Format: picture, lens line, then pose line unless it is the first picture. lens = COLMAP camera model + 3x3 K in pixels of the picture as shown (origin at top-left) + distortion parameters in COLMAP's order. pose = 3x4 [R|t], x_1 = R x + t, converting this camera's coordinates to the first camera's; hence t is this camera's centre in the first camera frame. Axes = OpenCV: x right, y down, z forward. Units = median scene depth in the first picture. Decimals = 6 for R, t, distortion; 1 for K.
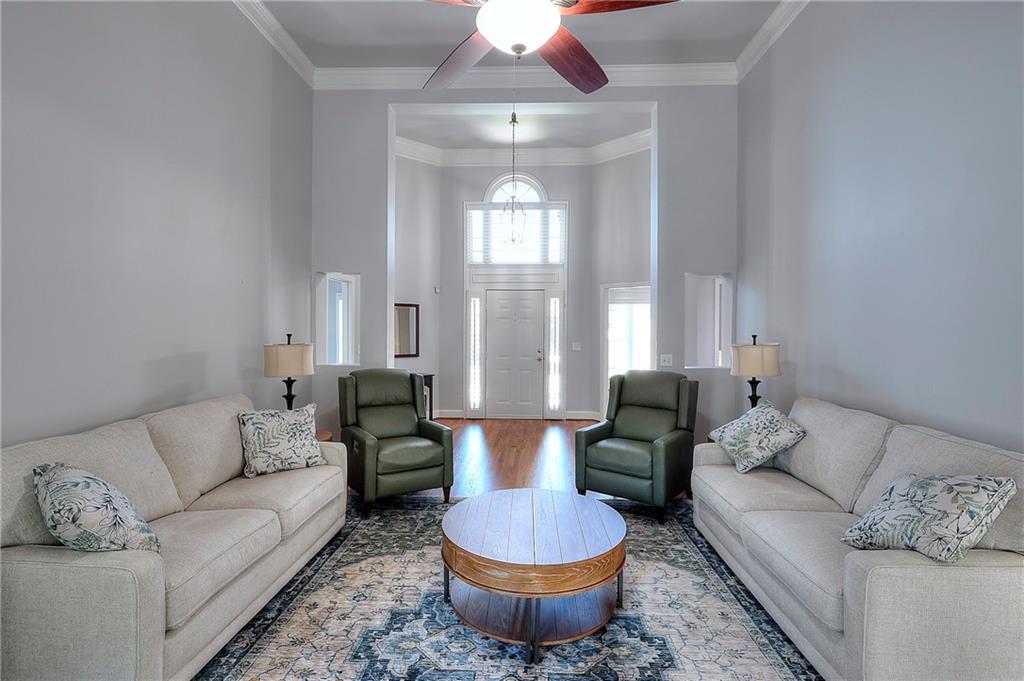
lens RADIAL K [[475.1, 0, 510.6], [0, 475.1, 330.7], [0, 0, 1]] dist [-0.015524, 0.006730]
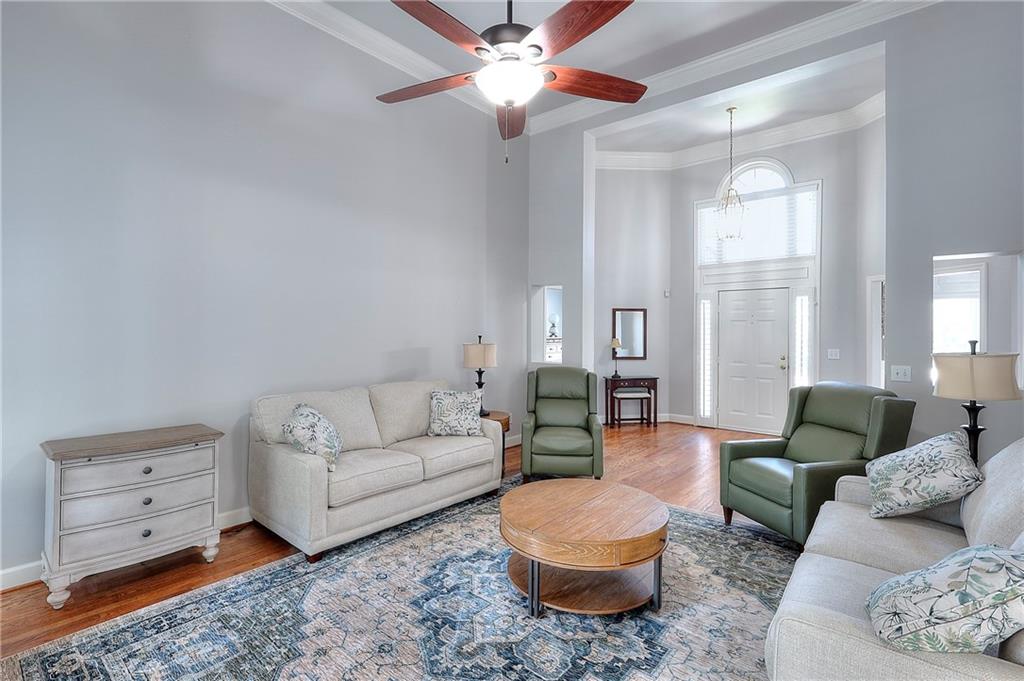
lens RADIAL K [[475.1, 0, 510.6], [0, 475.1, 330.7], [0, 0, 1]] dist [-0.015524, 0.006730]
pose [[0.786502, -0.001443, -0.617586, 0.425669], [-0.004380, 0.999959, -0.007915, 0.003451], [0.617572, 0.008930, 0.786464, 0.020844]]
